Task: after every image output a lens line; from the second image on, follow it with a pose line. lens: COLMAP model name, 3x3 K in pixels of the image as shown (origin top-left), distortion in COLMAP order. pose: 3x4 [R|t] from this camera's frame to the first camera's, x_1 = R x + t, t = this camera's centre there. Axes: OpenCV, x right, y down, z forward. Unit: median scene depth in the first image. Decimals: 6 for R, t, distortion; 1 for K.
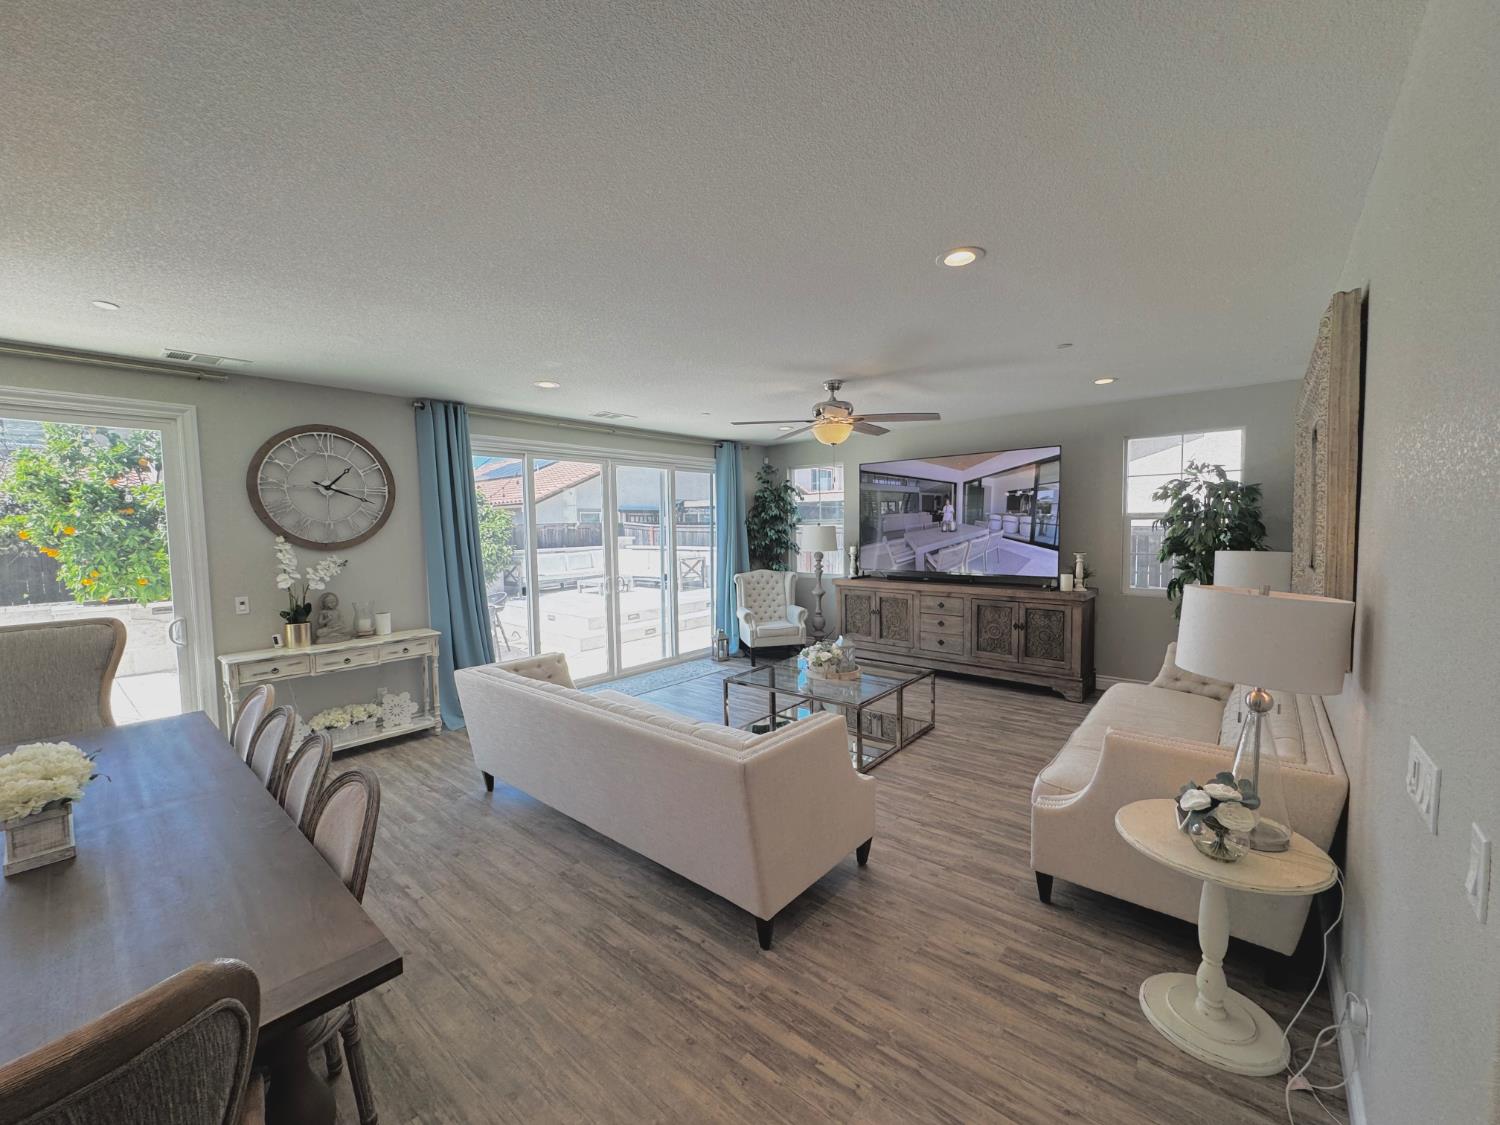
lens RADIAL K [[601.8, 0, 751.6], [0, 601.8, 562.8], [0, 0, 1]] dist [-0.007085, 0.000195]
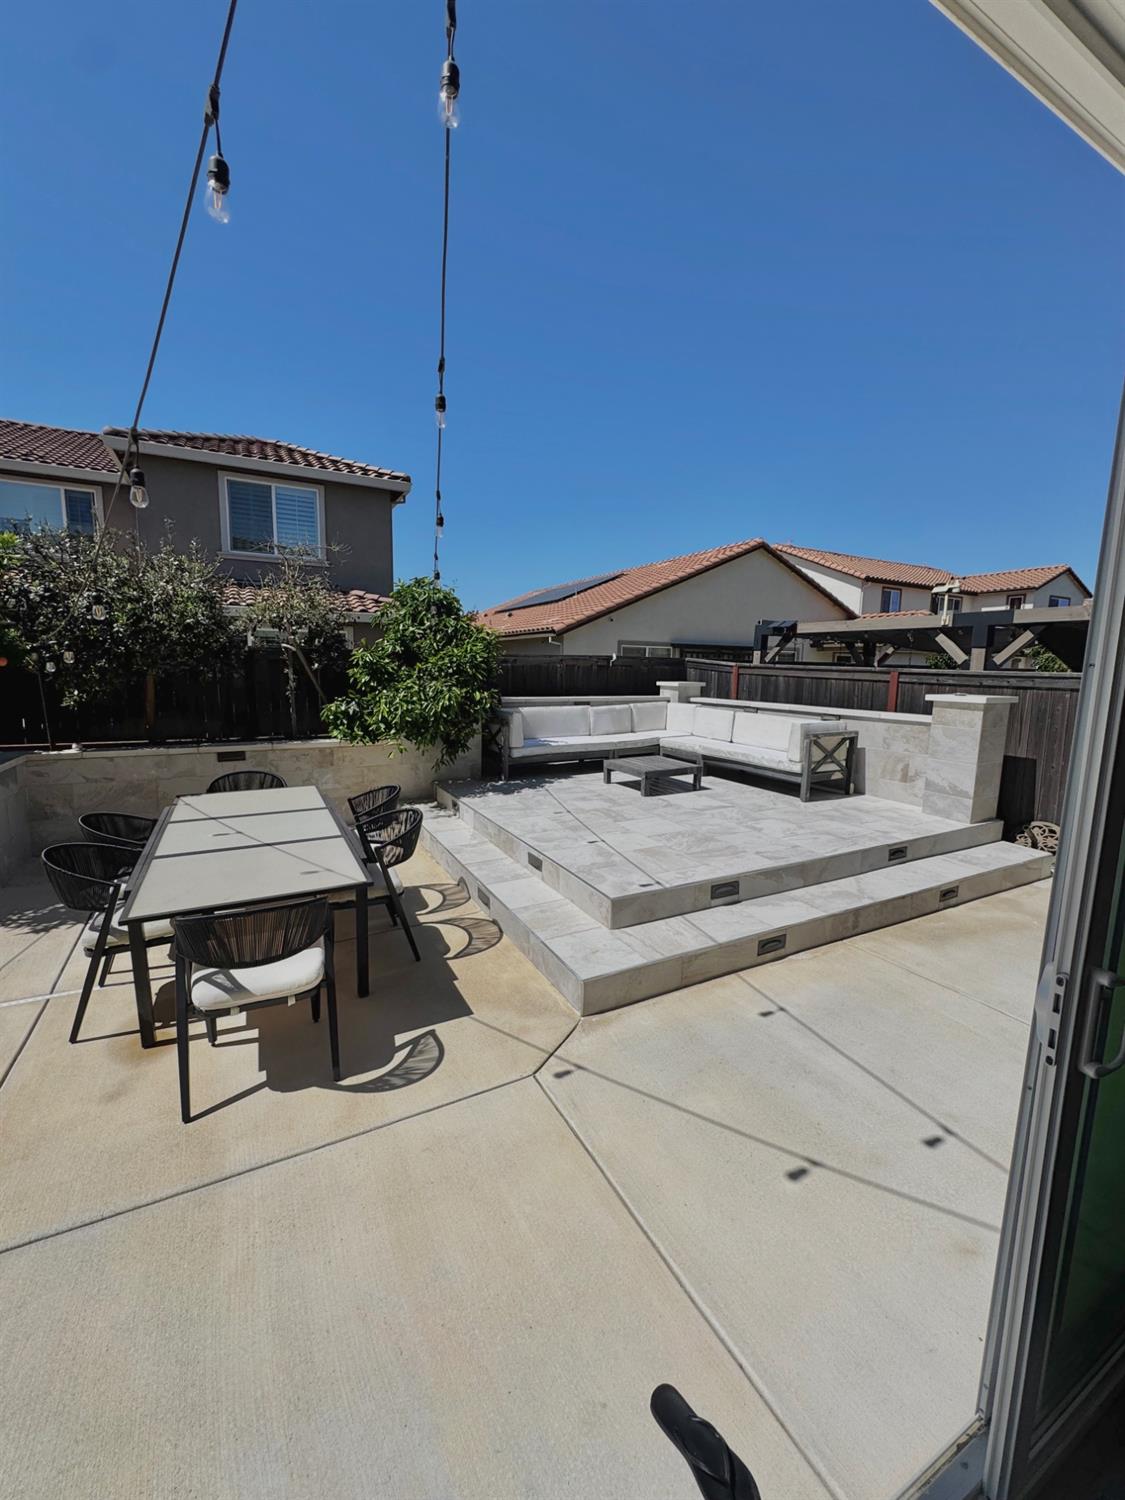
lens RADIAL K [[601.8, 0, 562.0], [0, 601.8, 746.7], [0, 0, 1]] dist [-0.007085, 0.000195]
pose [[0.929098, 0.081552, -0.360730, -0.280421], [-0.056641, 0.995255, 0.079116, -0.050790], [0.365470, -0.053075, 0.929309, 1.045453]]
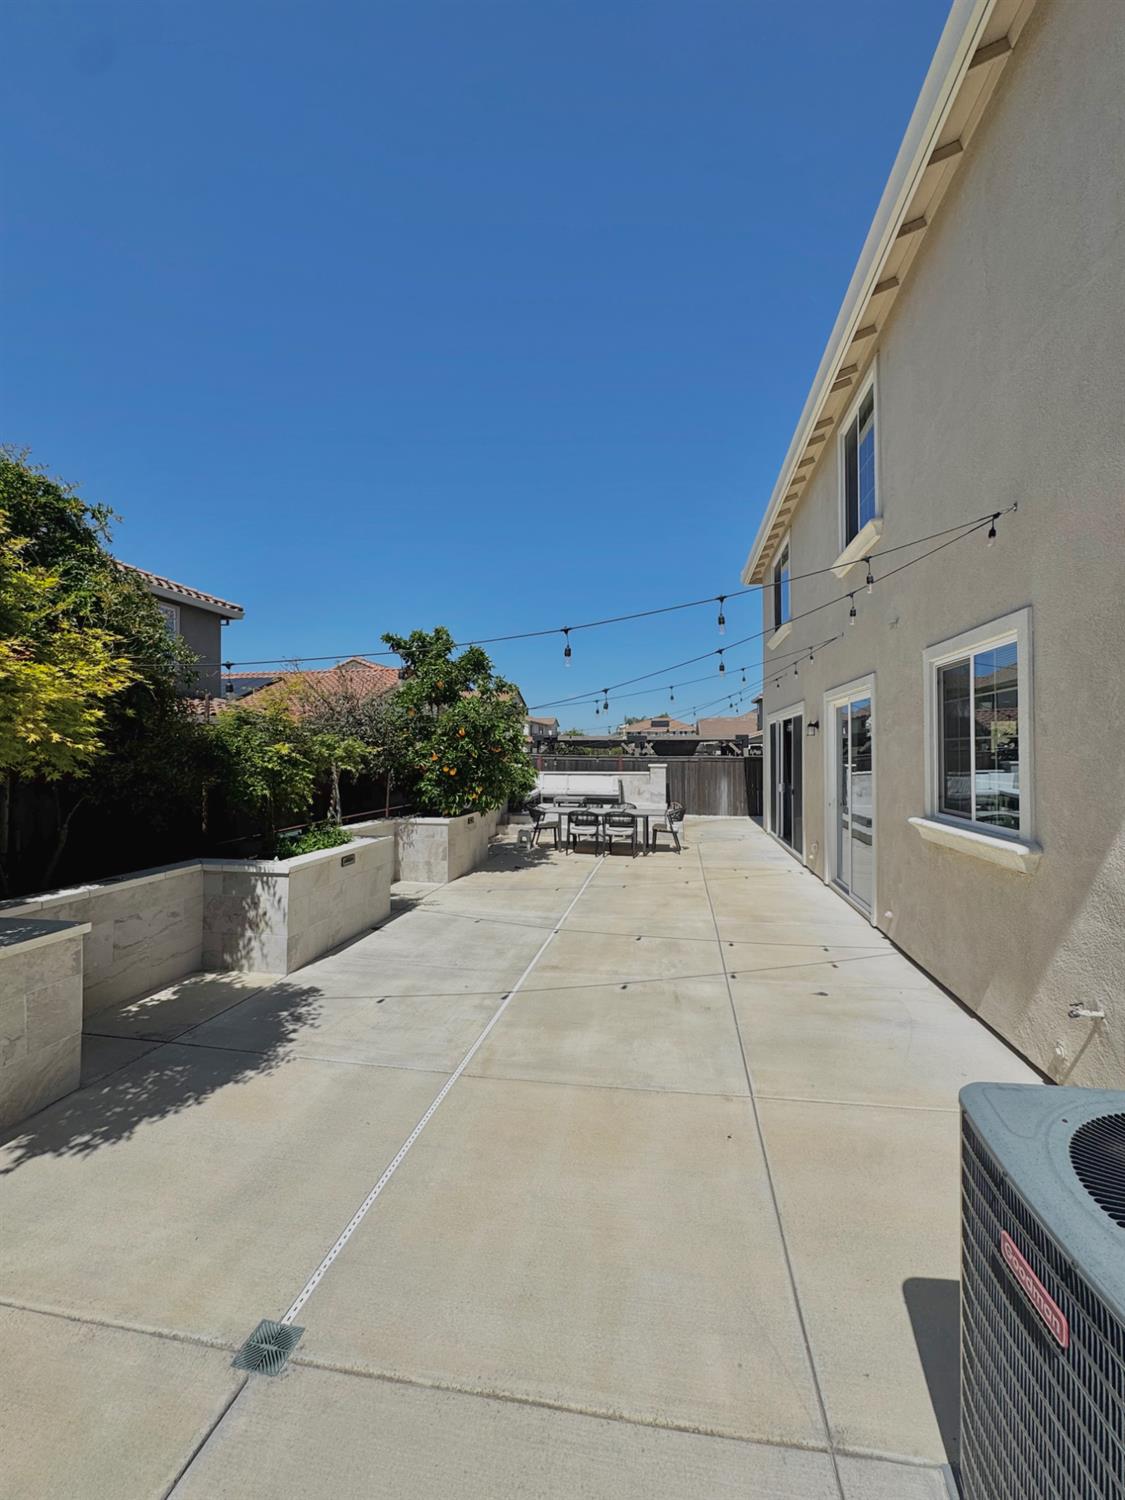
lens RADIAL K [[601.8, 0, 566.1], [0, 601.8, 748.8], [0, 0, 1]] dist [-0.007085, 0.000195]
pose [[0.865368, 0.016531, 0.500864, -2.009907], [0.020152, 0.997499, -0.067740, 0.027305], [-0.500732, 0.068713, 0.862871, -0.268103]]
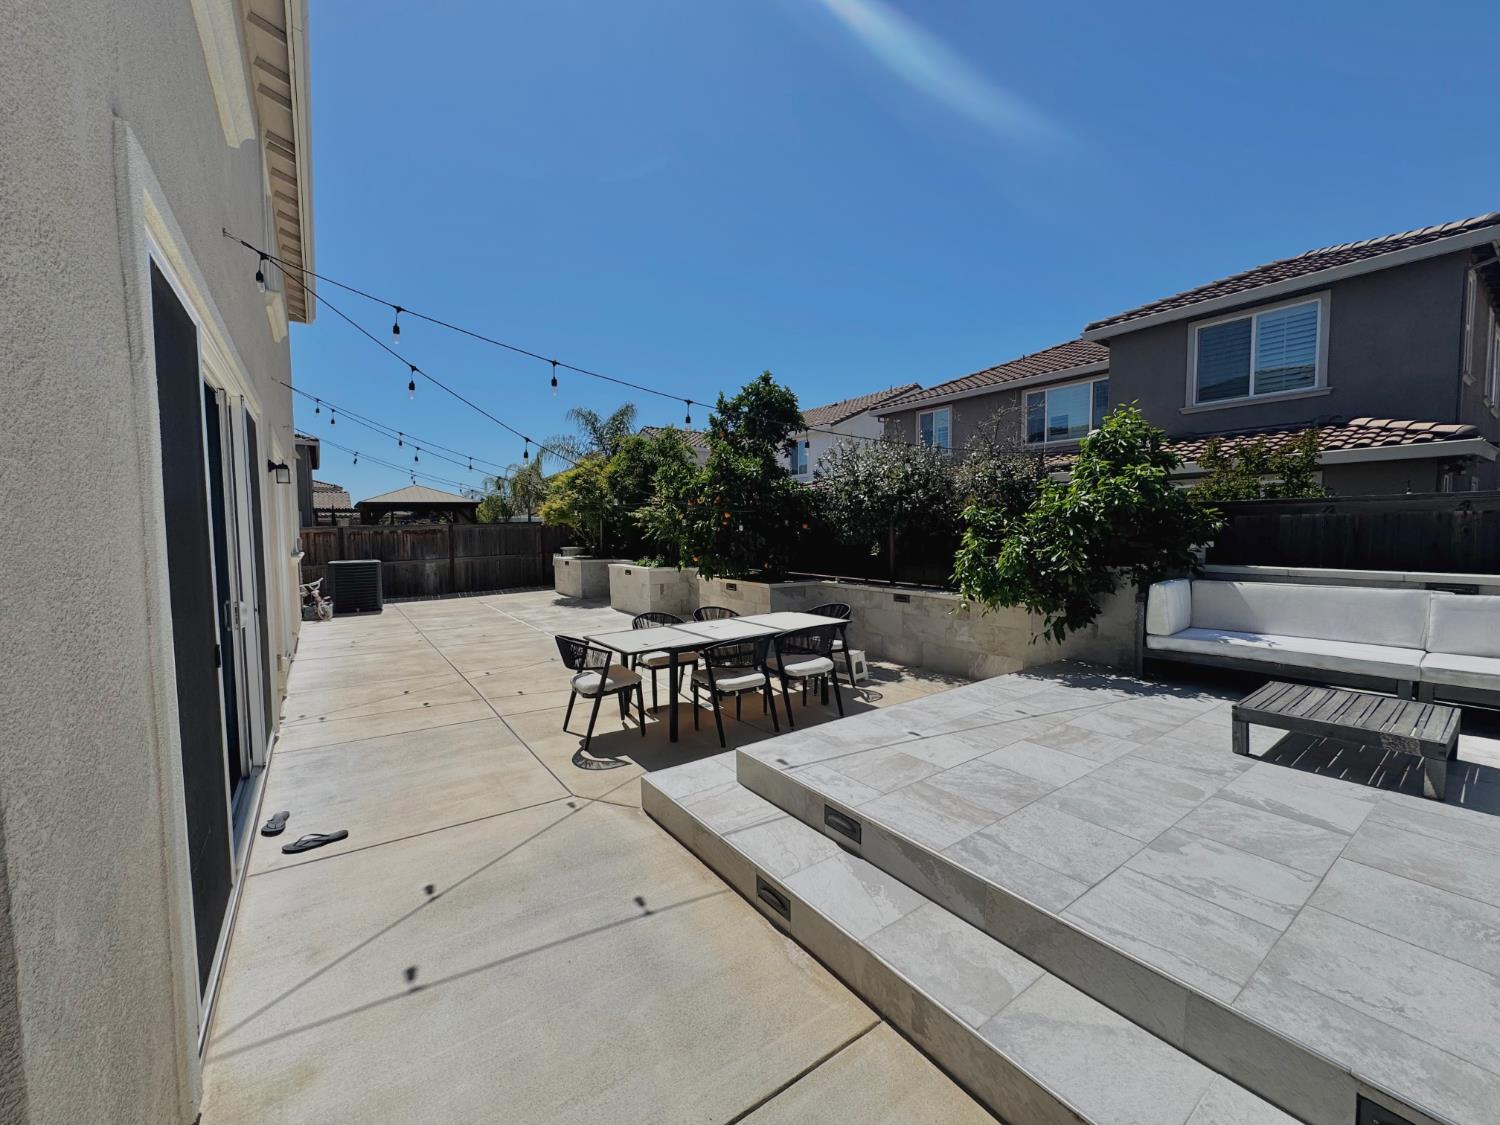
lens RADIAL K [[601.8, 0, 753.3], [0, 601.8, 563.3], [0, 0, 1]] dist [-0.007085, 0.000195]
pose [[-0.244604, 0.075082, -0.966712, 0.132672], [-0.049454, 0.994734, 0.089772, -0.094062], [0.968361, 0.069767, -0.239603, 1.779879]]
